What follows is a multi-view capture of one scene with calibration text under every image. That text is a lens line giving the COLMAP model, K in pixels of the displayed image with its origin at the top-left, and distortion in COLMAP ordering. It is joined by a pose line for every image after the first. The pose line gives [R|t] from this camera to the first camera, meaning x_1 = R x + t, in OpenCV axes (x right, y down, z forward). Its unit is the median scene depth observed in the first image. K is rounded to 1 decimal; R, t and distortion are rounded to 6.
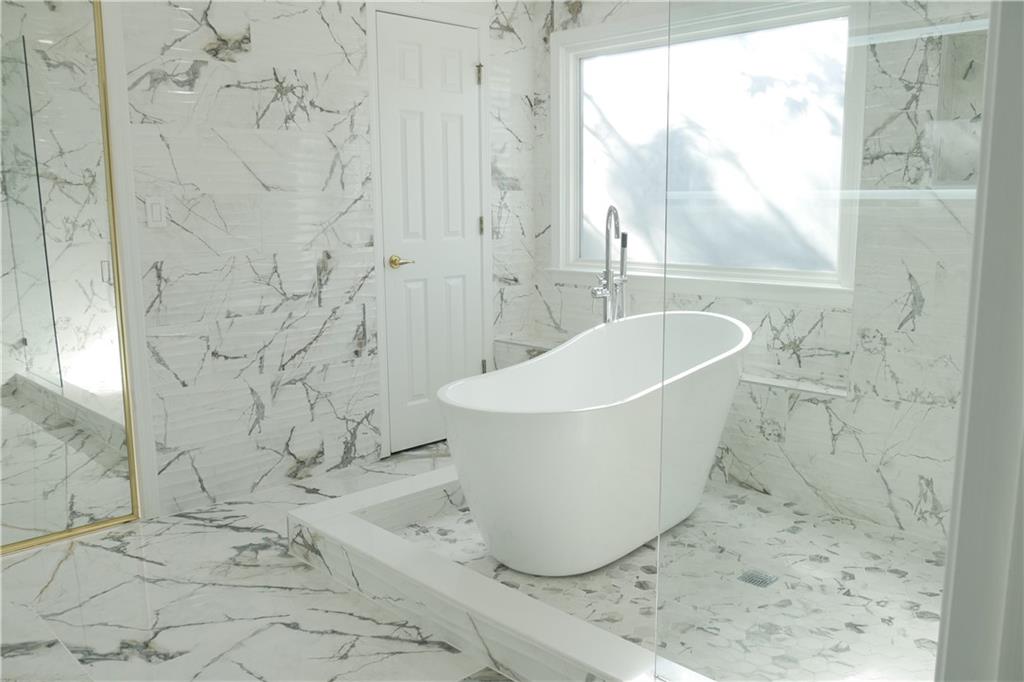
lens RADIAL K [[834.9, 0, 503.0], [0, 834.9, 335.7], [0, 0, 1]] dist [-0.050519, 0.041215]
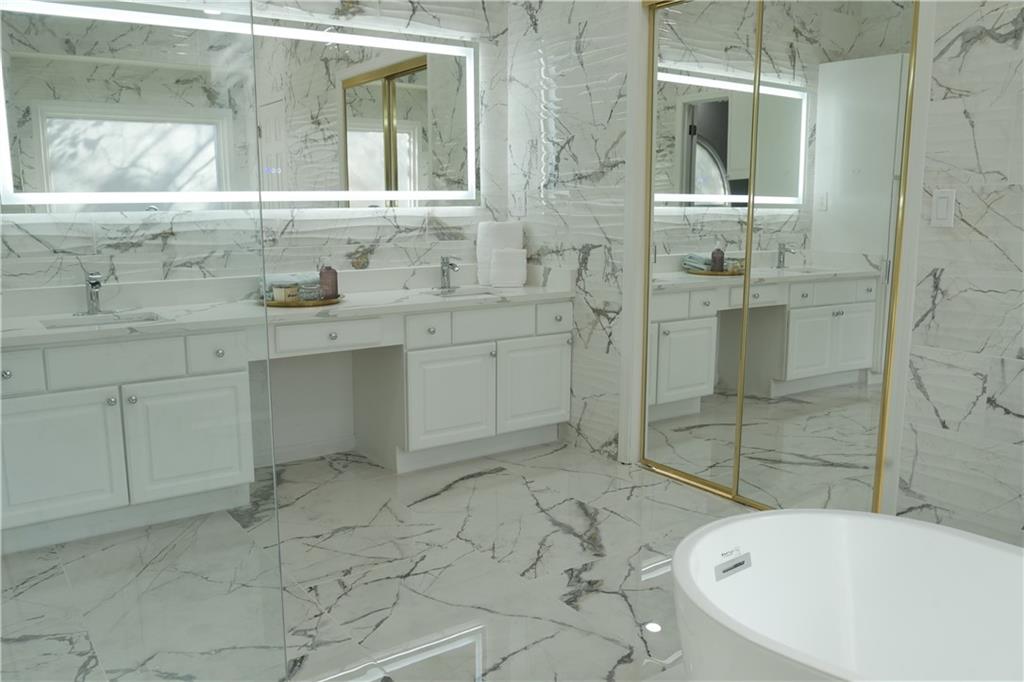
lens RADIAL K [[834.9, 0, 503.9], [0, 834.9, 338.7], [0, 0, 1]] dist [-0.050519, 0.041215]
pose [[-0.148245, 0.175771, -0.973205, 0.460476], [-0.155791, 0.967640, 0.198497, -0.119567], [0.976603, 0.181043, -0.116064, 0.701563]]
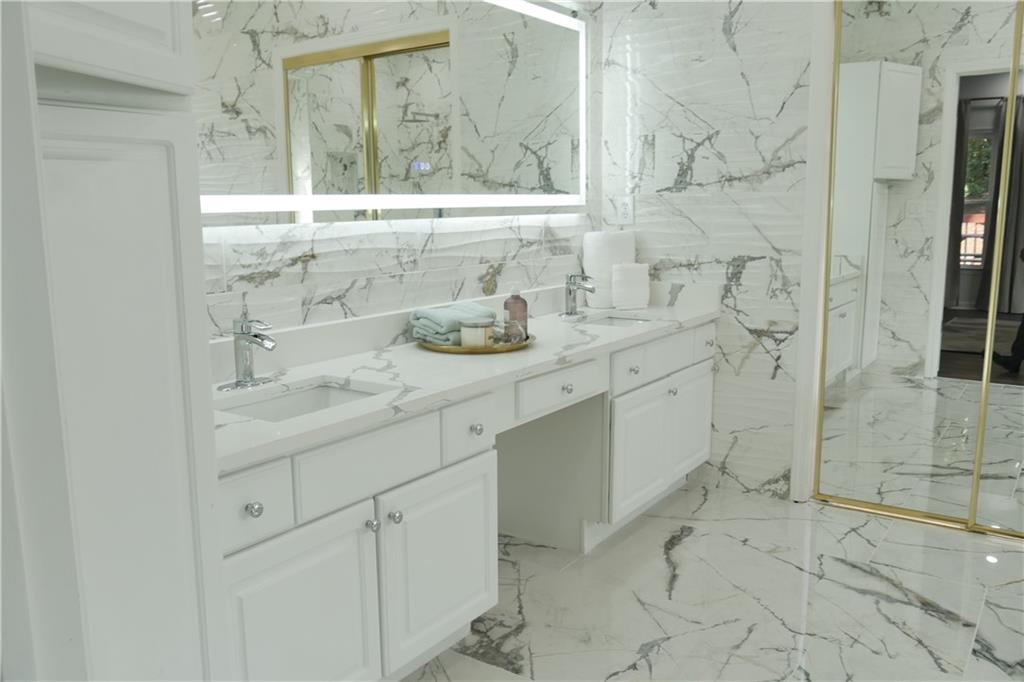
lens RADIAL K [[834.9, 0, 518.9], [0, 834.9, 341.9], [0, 0, 1]] dist [-0.050519, 0.041215]
pose [[0.208445, 0.169191, -0.963289, 0.200799], [-0.152360, 0.978516, 0.138897, -0.023392], [0.966094, 0.117814, 0.229745, 0.128566]]
